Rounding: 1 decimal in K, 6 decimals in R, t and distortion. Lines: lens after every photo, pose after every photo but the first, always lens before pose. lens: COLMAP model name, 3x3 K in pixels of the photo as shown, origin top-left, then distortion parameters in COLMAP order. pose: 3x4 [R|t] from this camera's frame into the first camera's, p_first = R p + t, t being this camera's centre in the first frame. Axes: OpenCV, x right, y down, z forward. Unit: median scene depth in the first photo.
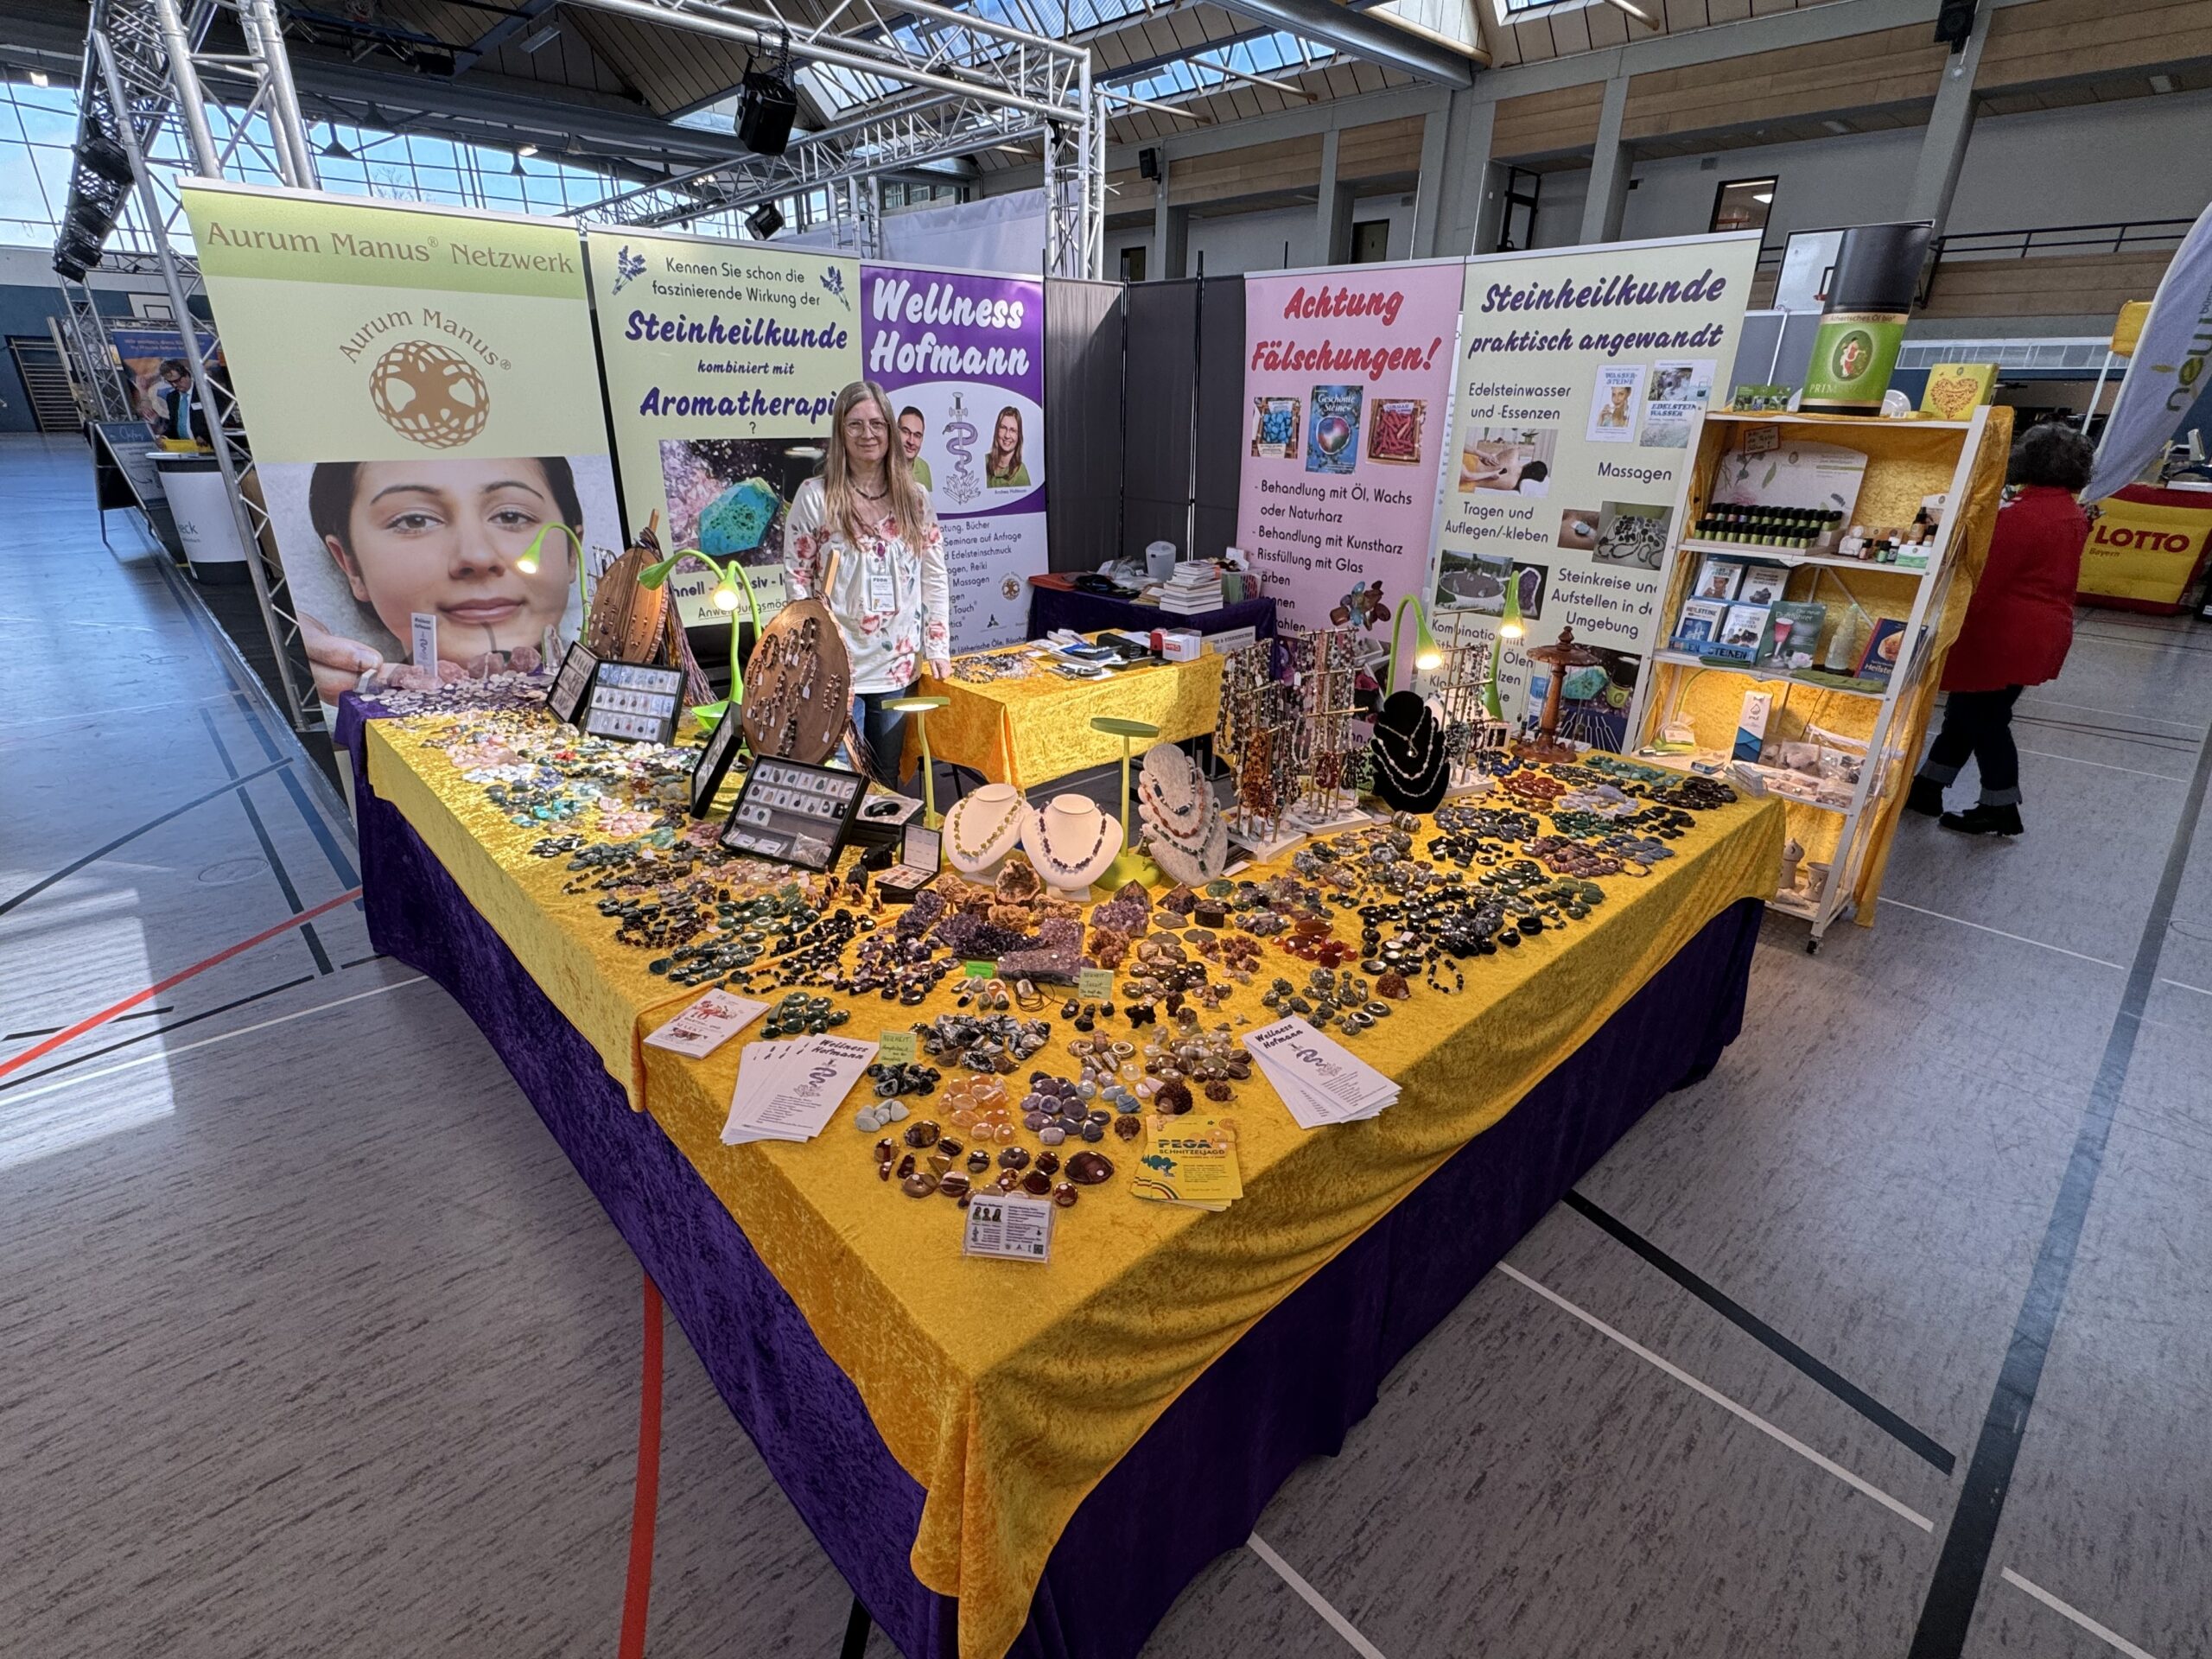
lens RADIAL K [[1041.3, 0, 1106.9], [0, 1041.3, 824.7], [0, 0, 1]] dist [0.000335, -0.000271]
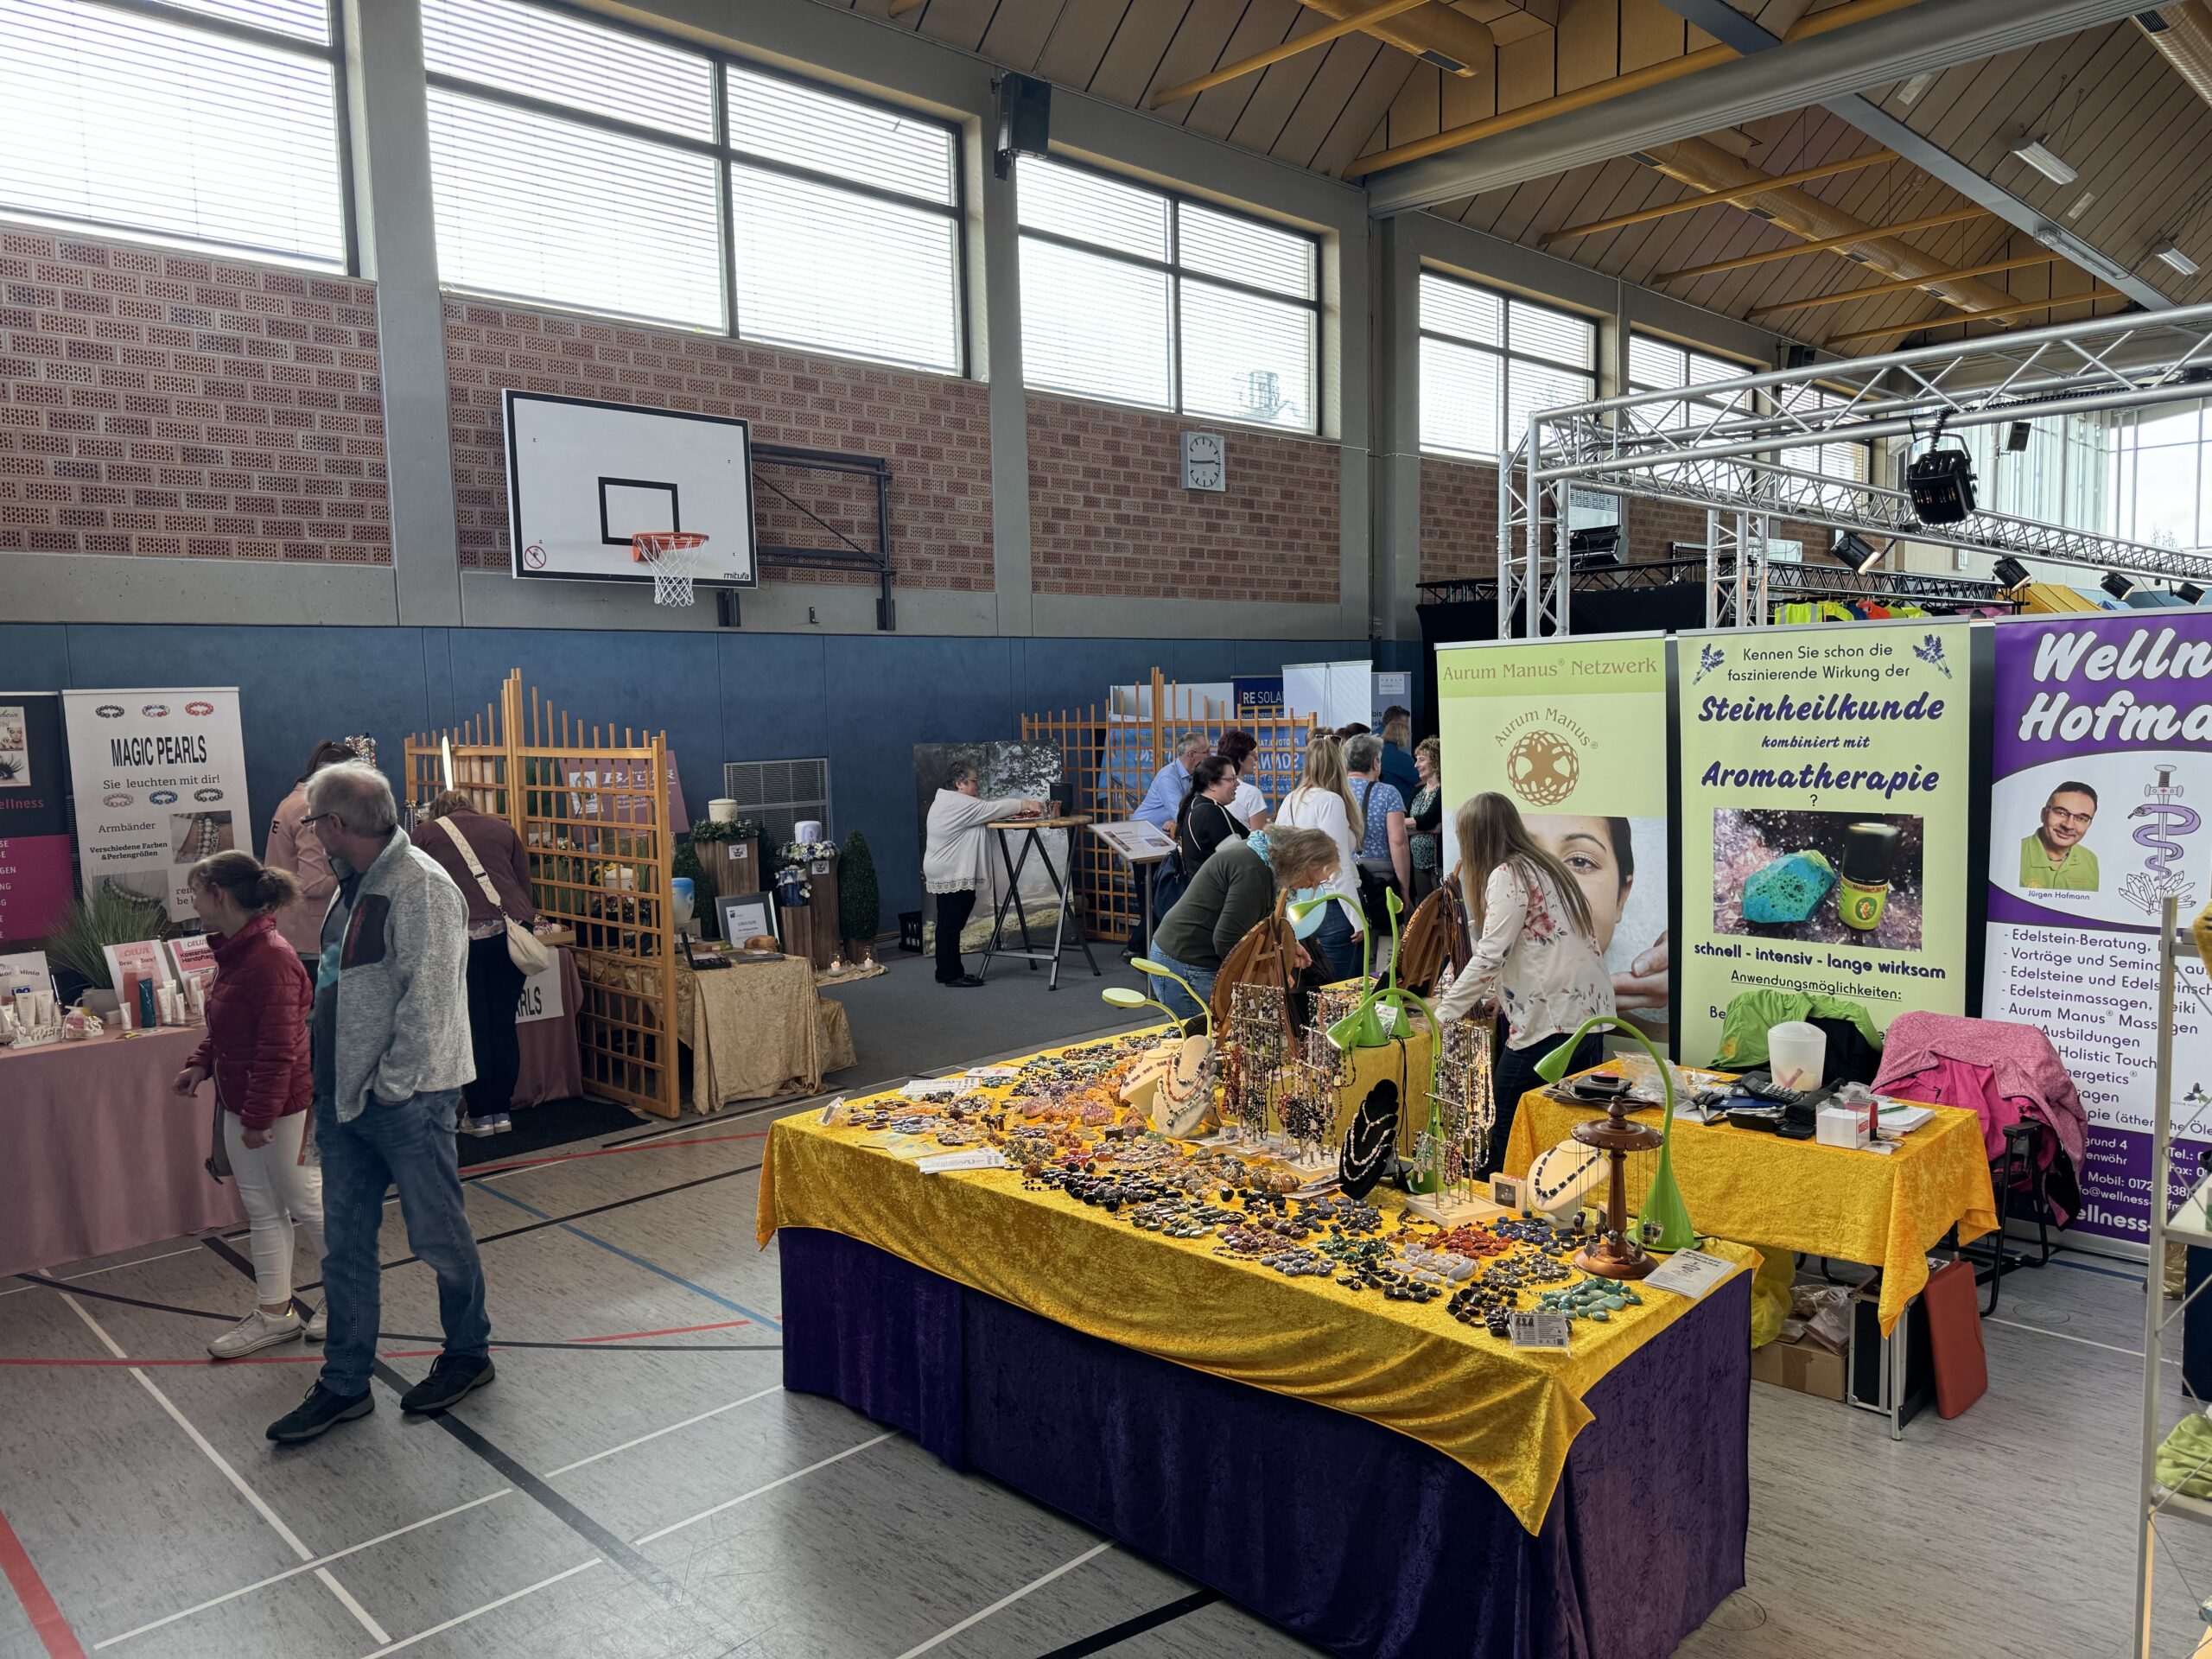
lens RADIAL K [[1565.5, 0, 1097.8], [0, 1565.5, 848.3], [0, 0, 1]] dist [0.033010, -0.034619]
pose [[0.019288, 0.080028, -0.996606, 1.117960], [-0.359377, 0.930728, 0.067783, -0.213206], [0.932993, 0.356850, 0.046712, 0.358488]]
